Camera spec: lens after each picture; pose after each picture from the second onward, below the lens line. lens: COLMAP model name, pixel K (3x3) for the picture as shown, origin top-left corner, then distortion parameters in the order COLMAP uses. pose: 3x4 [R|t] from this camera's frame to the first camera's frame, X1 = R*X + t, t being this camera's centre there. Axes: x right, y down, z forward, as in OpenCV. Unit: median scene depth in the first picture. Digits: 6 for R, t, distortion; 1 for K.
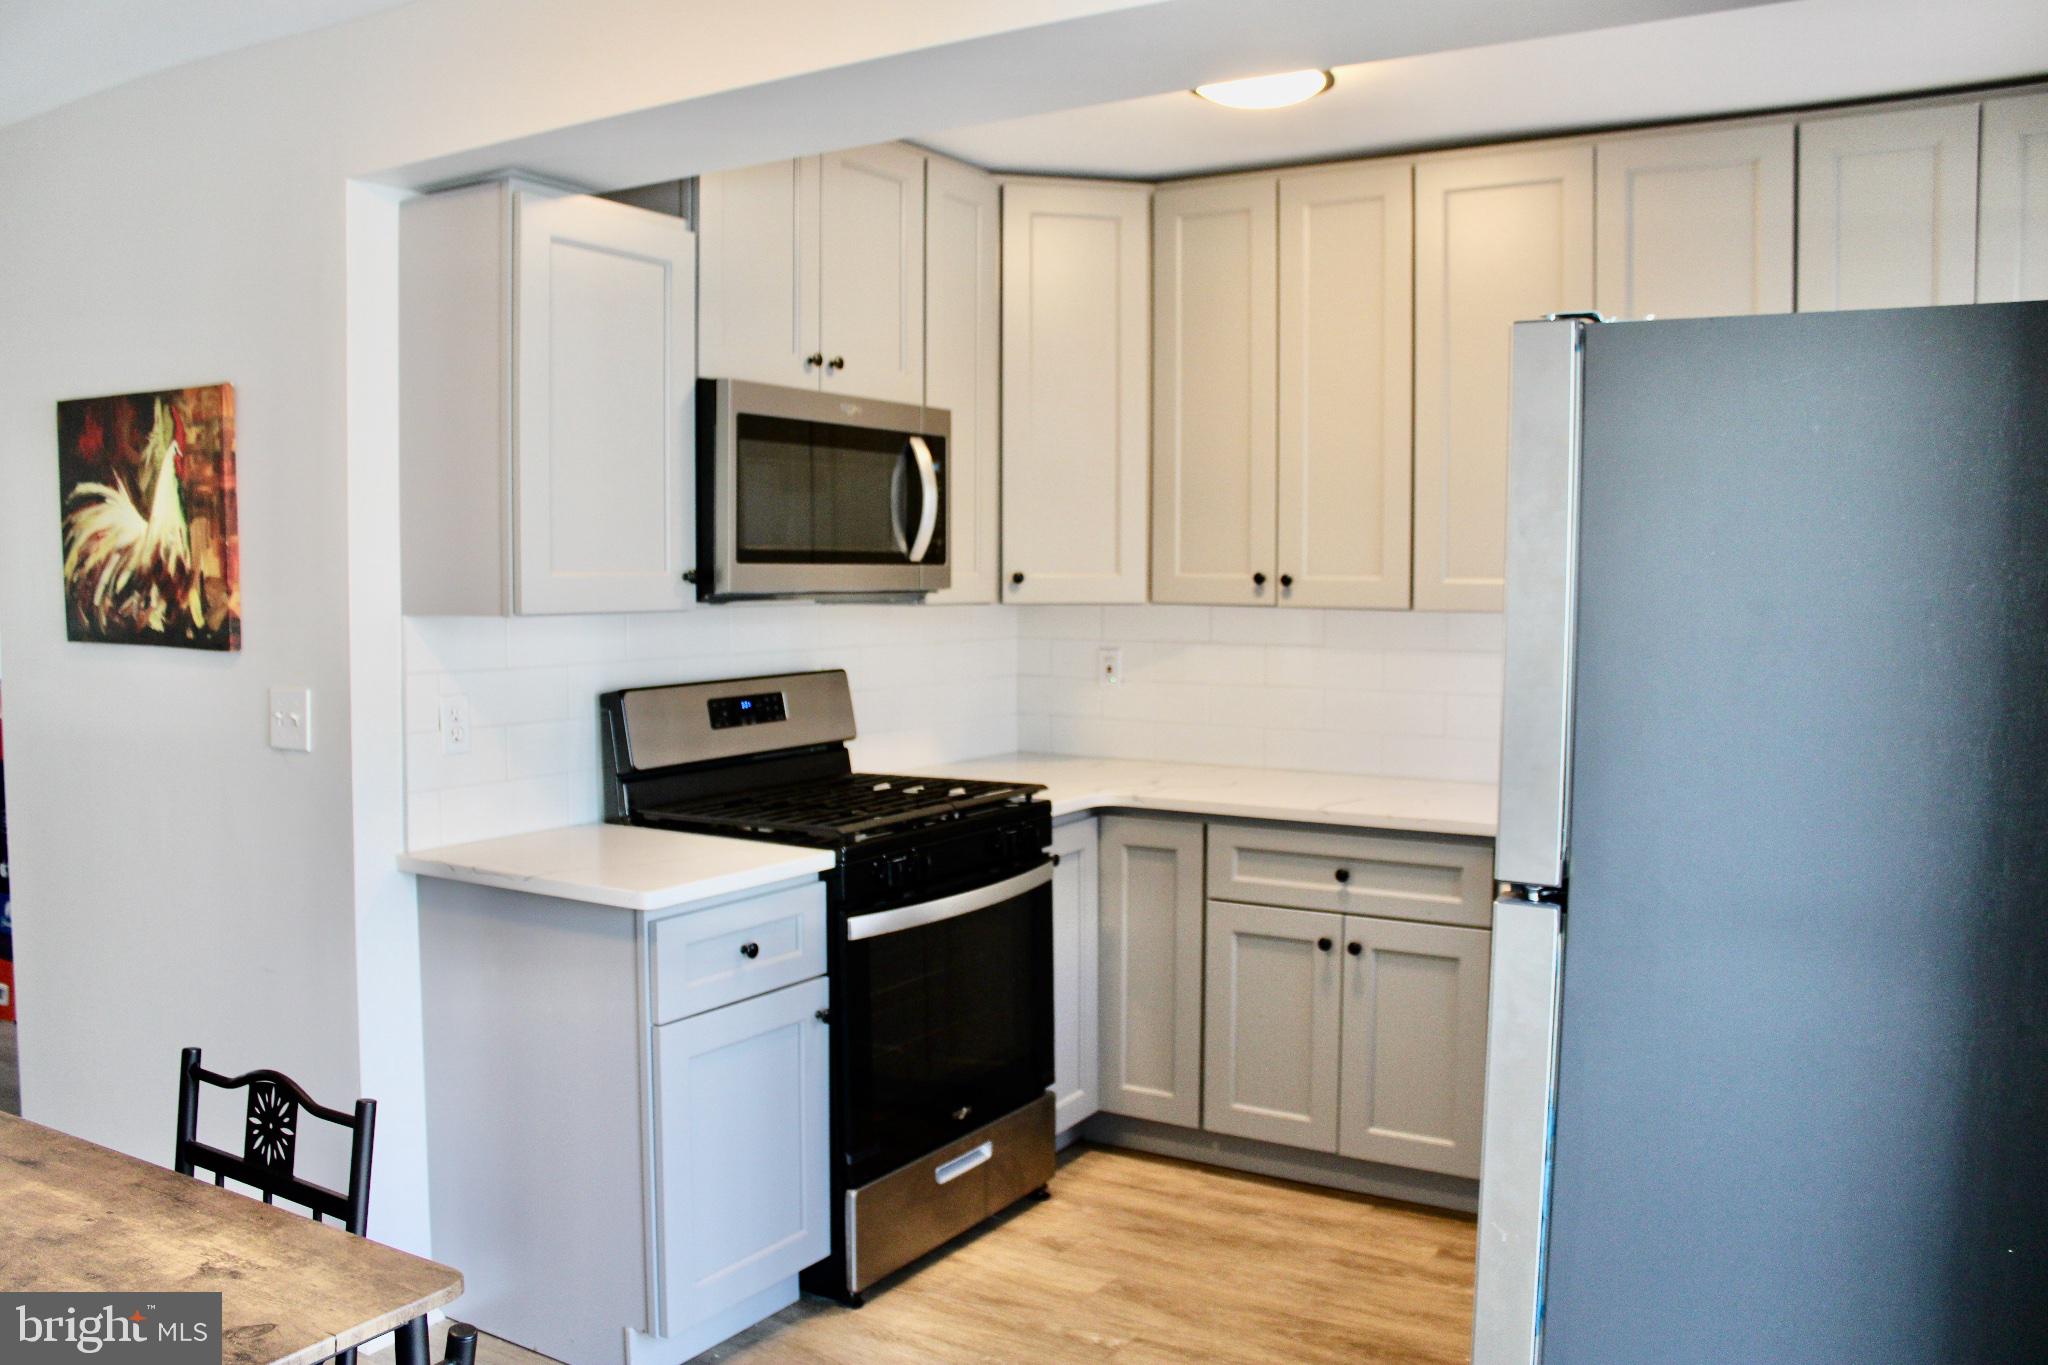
lens RADIAL K [[1713.0, 0, 1031.4], [0, 1713.0, 689.5], [0, 0, 1]] dist [-0.155400, 0.121427]
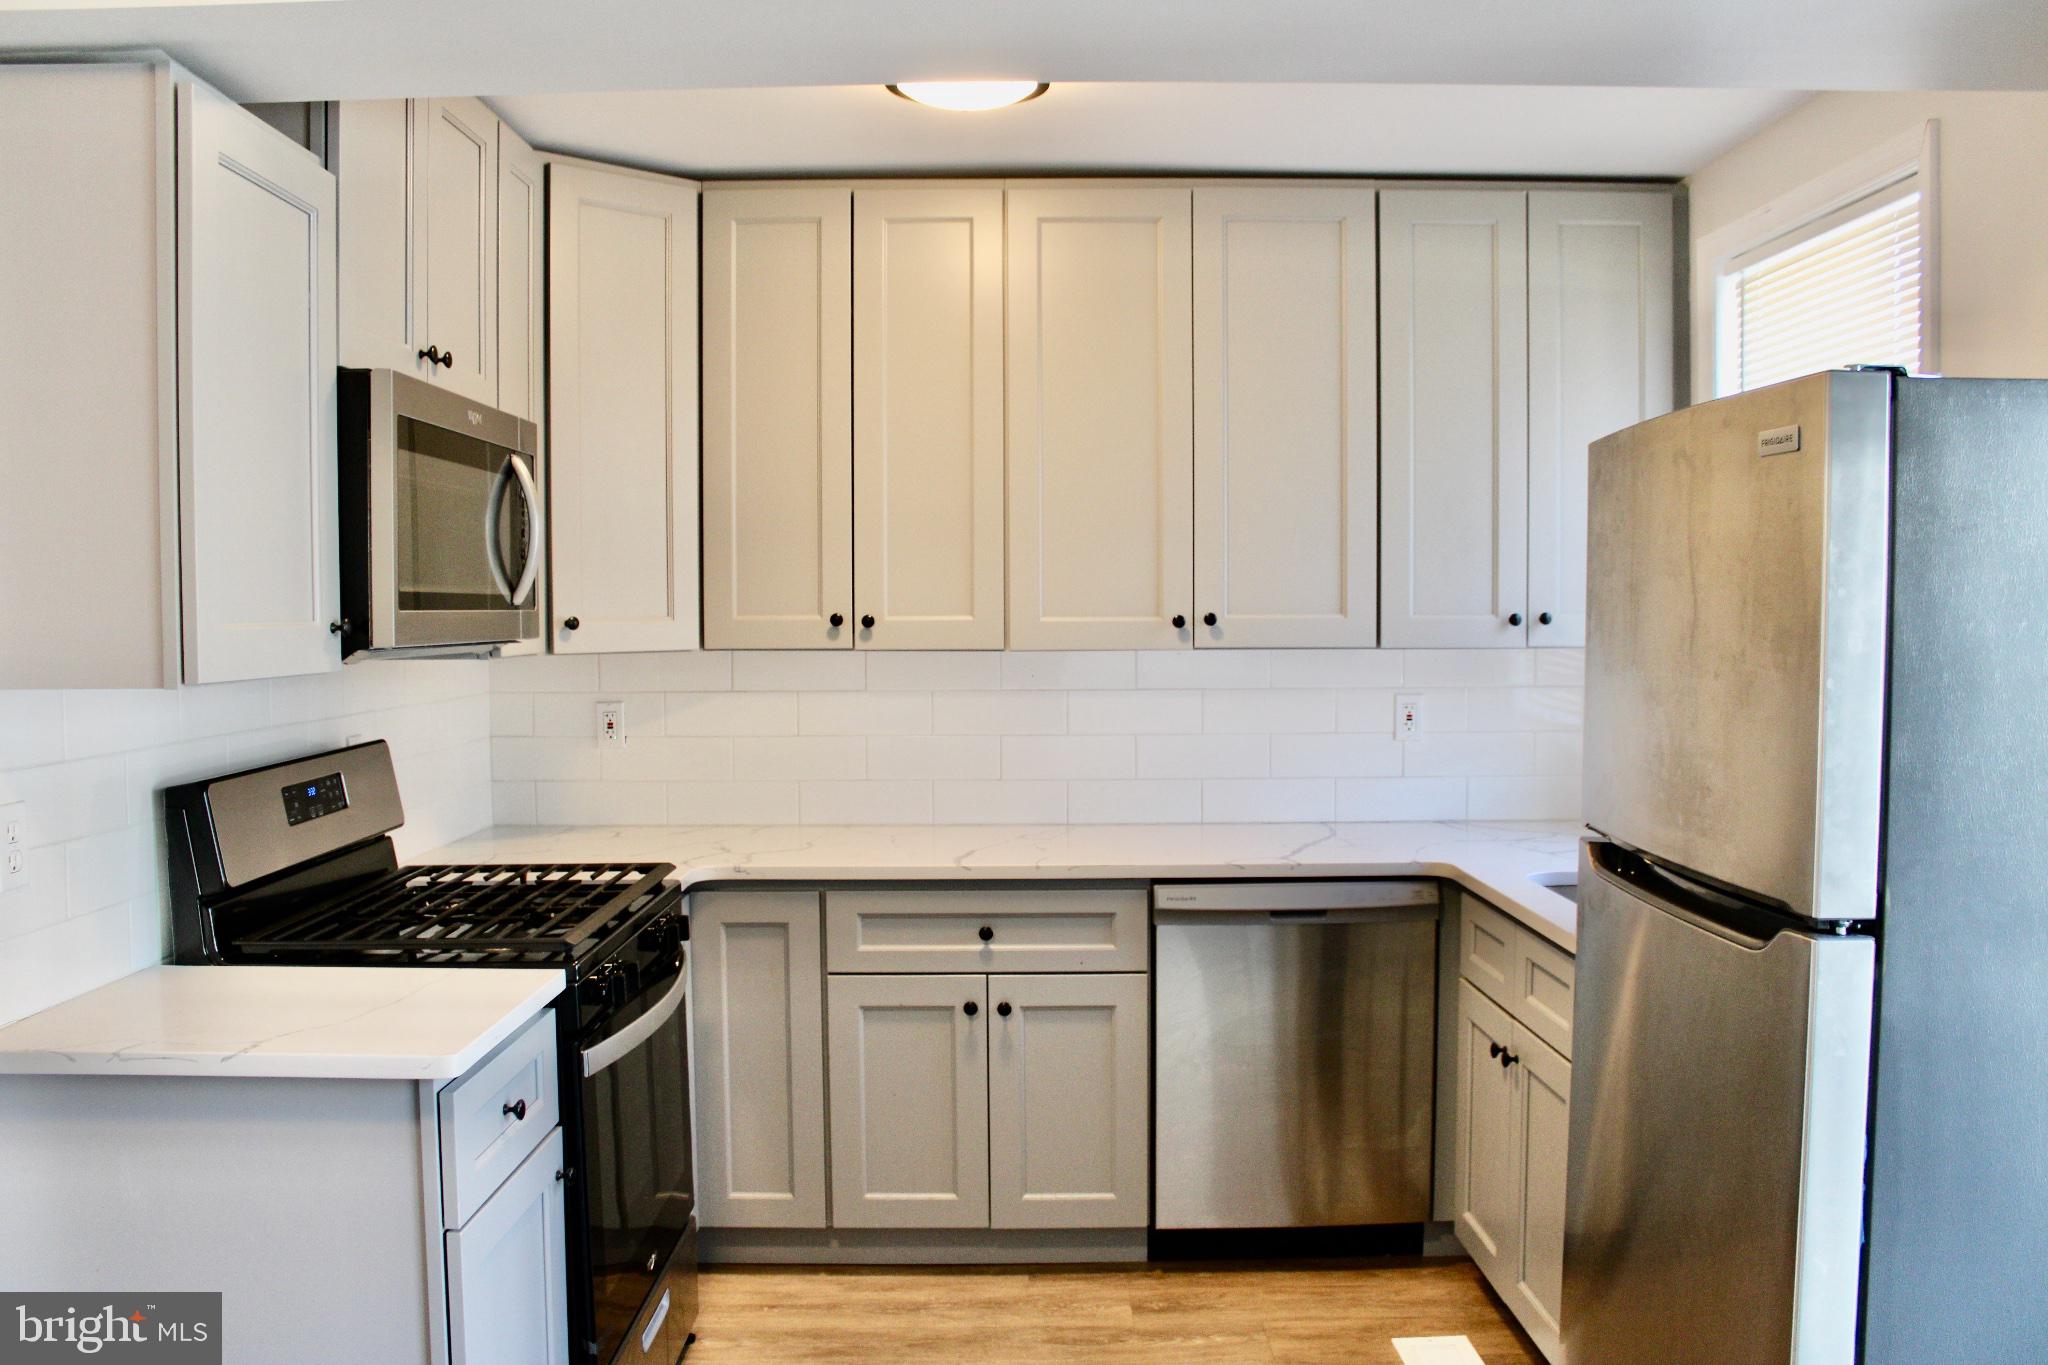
lens RADIAL K [[1713.0, 0, 1031.4], [0, 1713.0, 690.0], [0, 0, 1]] dist [-0.155400, 0.121427]
pose [[0.848390, -0.032683, 0.528361, -0.299310], [0.043767, 0.999006, -0.008482, -0.016910], [-0.527559, 0.030321, 0.848977, 0.184340]]
